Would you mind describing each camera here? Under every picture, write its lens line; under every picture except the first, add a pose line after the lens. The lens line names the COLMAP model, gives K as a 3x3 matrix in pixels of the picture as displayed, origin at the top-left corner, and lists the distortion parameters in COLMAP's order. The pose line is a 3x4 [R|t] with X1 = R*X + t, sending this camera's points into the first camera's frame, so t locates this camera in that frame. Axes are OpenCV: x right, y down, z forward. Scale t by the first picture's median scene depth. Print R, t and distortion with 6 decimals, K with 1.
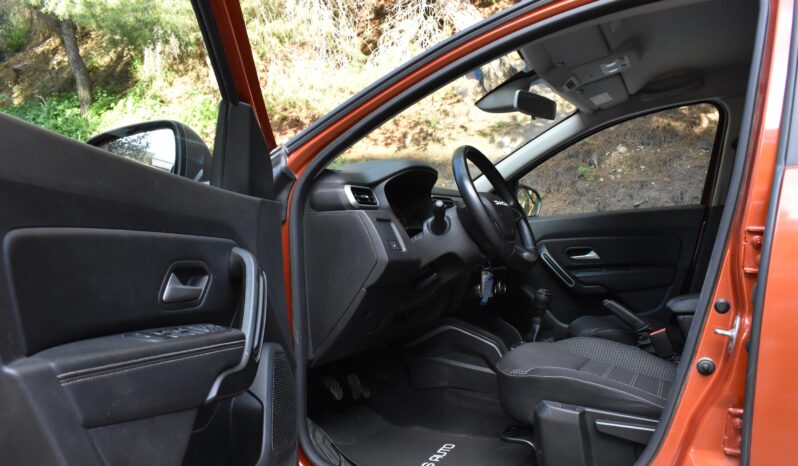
lens RADIAL K [[645.3, 0, 401.1], [0, 645.3, 251.8], [0, 0, 1]] dist [-0.092789, -0.002003]
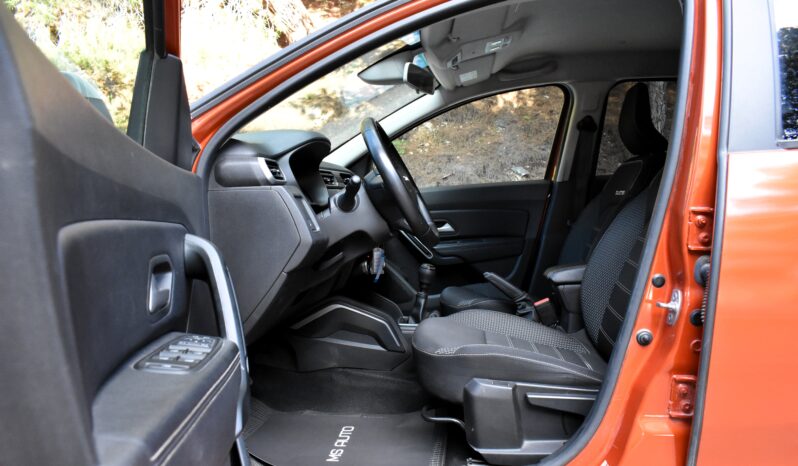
lens RADIAL K [[620.4, 0, 401.6], [0, 620.4, 254.5], [0, 0, 1]] dist [-0.090713, -0.000774]
pose [[0.942788, -0.028616, 0.332164, -0.158248], [0.010098, 0.998304, 0.057342, -0.014308], [-0.333241, -0.050707, 0.941477, 0.107807]]
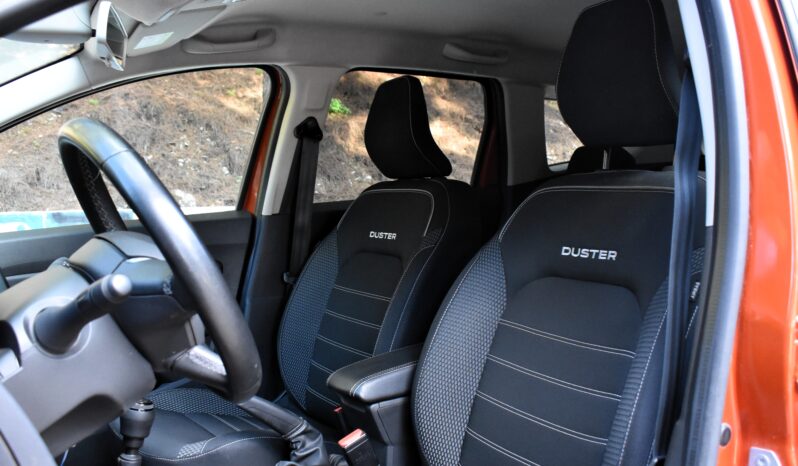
lens RADIAL K [[752.5, 0, 398.4], [0, 752.5, 256.6], [0, 0, 1]] dist [-0.083212, 0.003117]
pose [[0.541004, -0.067757, 0.838286, -0.181601], [0.033430, 0.997694, 0.059066, -0.095596], [-0.840355, -0.003931, 0.542022, 0.557593]]
